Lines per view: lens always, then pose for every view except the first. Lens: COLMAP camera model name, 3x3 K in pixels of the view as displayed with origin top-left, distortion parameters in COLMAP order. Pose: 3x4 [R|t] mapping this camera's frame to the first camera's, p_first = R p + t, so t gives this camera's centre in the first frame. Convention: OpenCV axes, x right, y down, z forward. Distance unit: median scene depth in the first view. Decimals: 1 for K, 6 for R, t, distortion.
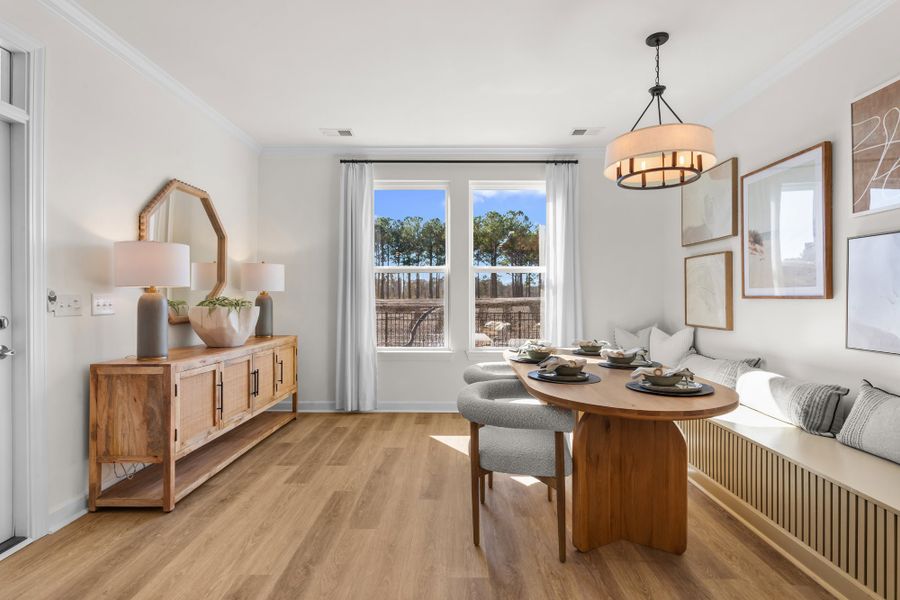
lens RADIAL K [[444.5, 0, 446.3], [0, 444.5, 298.3], [0, 0, 1]] dist [-0.004368, -0.000104]
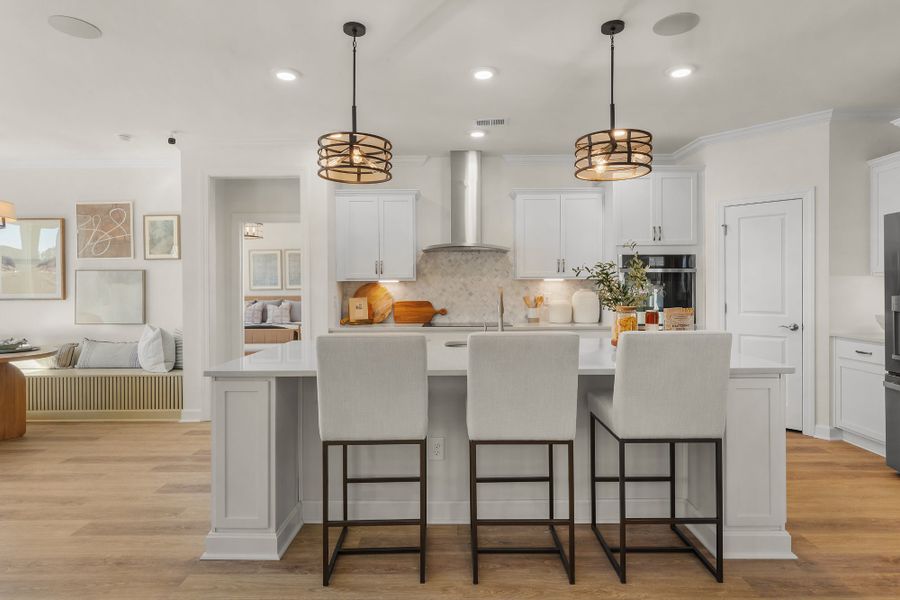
lens RADIAL K [[484.7, 0, 453.3], [0, 484.7, 287.7], [0, 0, 1]] dist [-0.006386, 0.000399]
pose [[-0.011864, 0.001497, 0.999929, -1.189705], [0.007709, 0.999969, -0.001406, -0.033775], [-0.999900, 0.007692, -0.011875, -0.633451]]
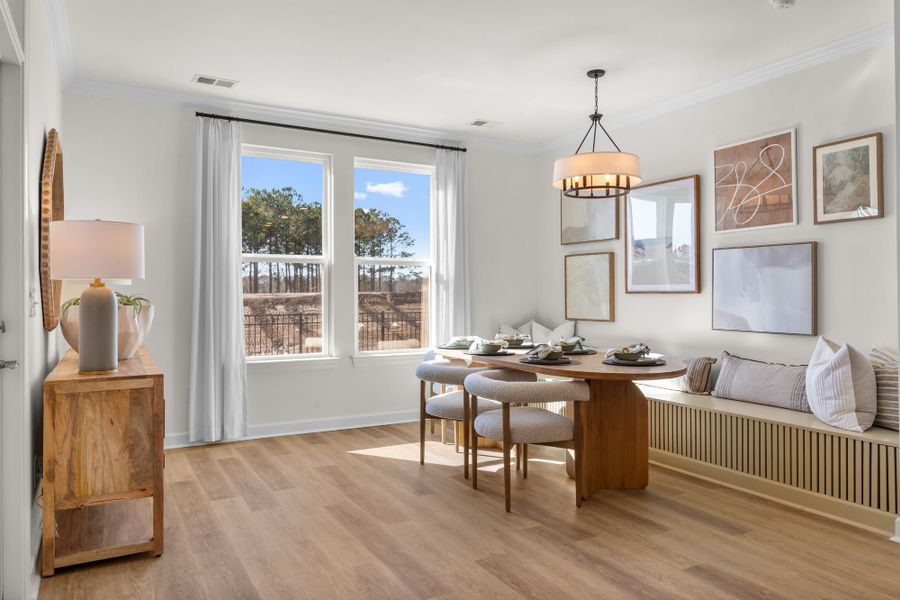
lens RADIAL K [[625.2, 0, 453.5], [0, 625.2, 294.4], [0, 0, 1]] dist [-0.004279, -0.001959]
pose [[0.867763, -0.001837, 0.496975, -0.665331], [0.003039, 0.999994, -0.001610, 0.004485], [-0.496969, 0.002907, 0.867763, -0.245026]]
